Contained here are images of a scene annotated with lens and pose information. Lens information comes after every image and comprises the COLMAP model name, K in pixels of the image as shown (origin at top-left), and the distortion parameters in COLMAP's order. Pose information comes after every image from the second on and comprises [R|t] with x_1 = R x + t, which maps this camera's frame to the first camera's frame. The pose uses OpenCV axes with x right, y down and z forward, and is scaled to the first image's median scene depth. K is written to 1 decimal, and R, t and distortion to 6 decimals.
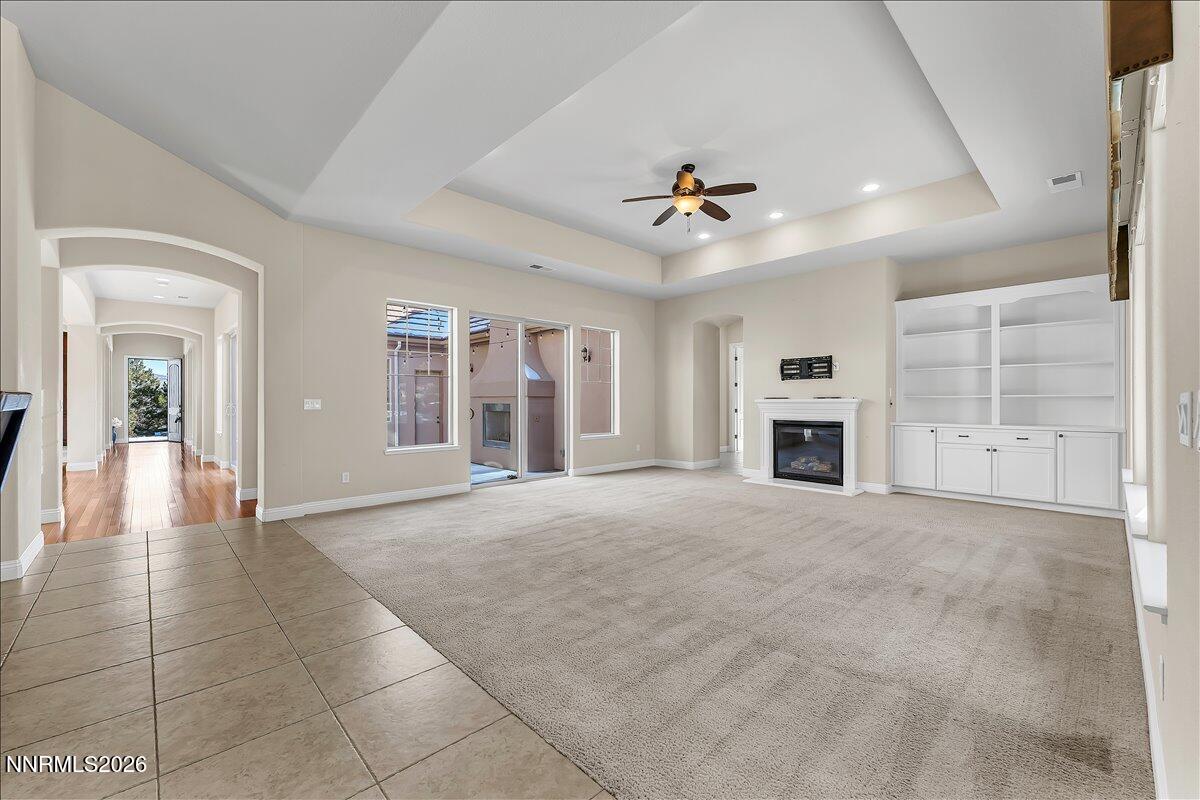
lens RADIAL K [[488.3, 0, 595.4], [0, 488.3, 408.3], [0, 0, 1]] dist [-0.006081, -0.000255]
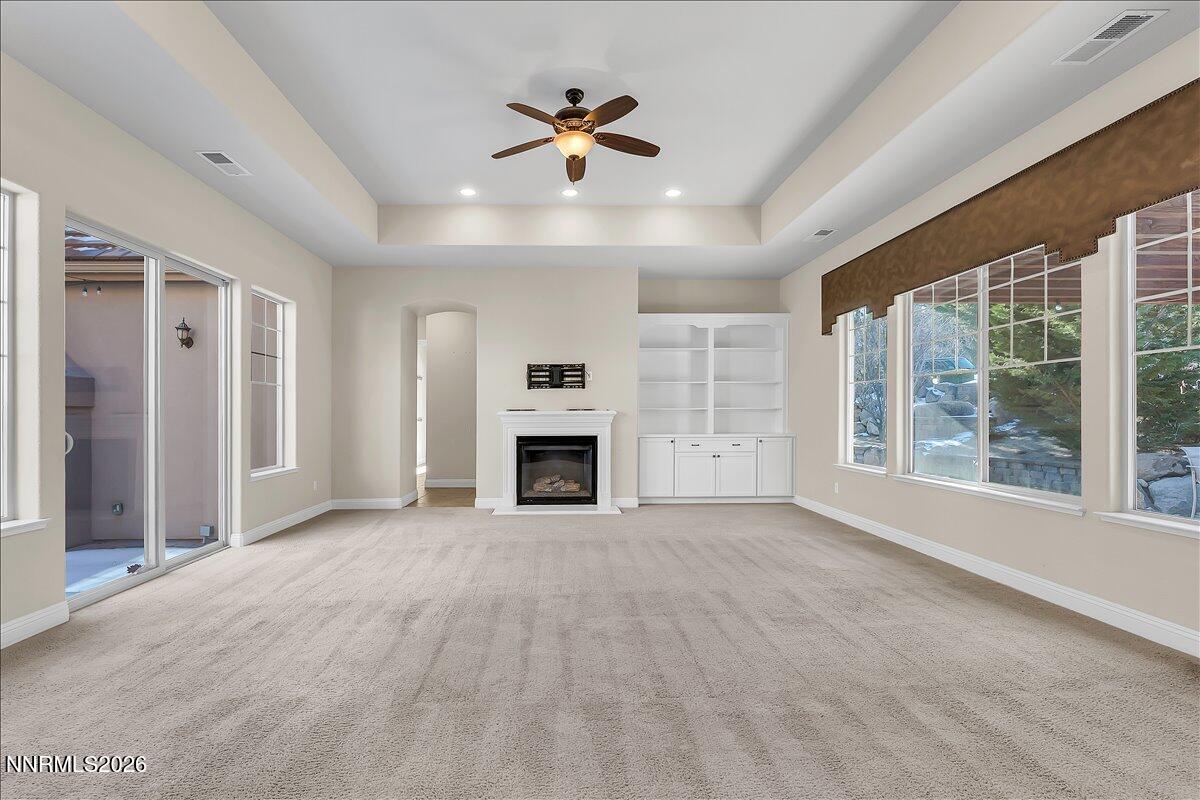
lens RADIAL K [[560.0, 0, 568.3], [0, 560.0, 418.6], [0, 0, 1]] dist [-0.007282, -0.000543]
pose [[0.670869, -0.006944, 0.741543, -0.333178], [0.014261, 0.999892, -0.003539, -0.001636], [-0.741438, 0.012949, 0.670896, 0.337995]]
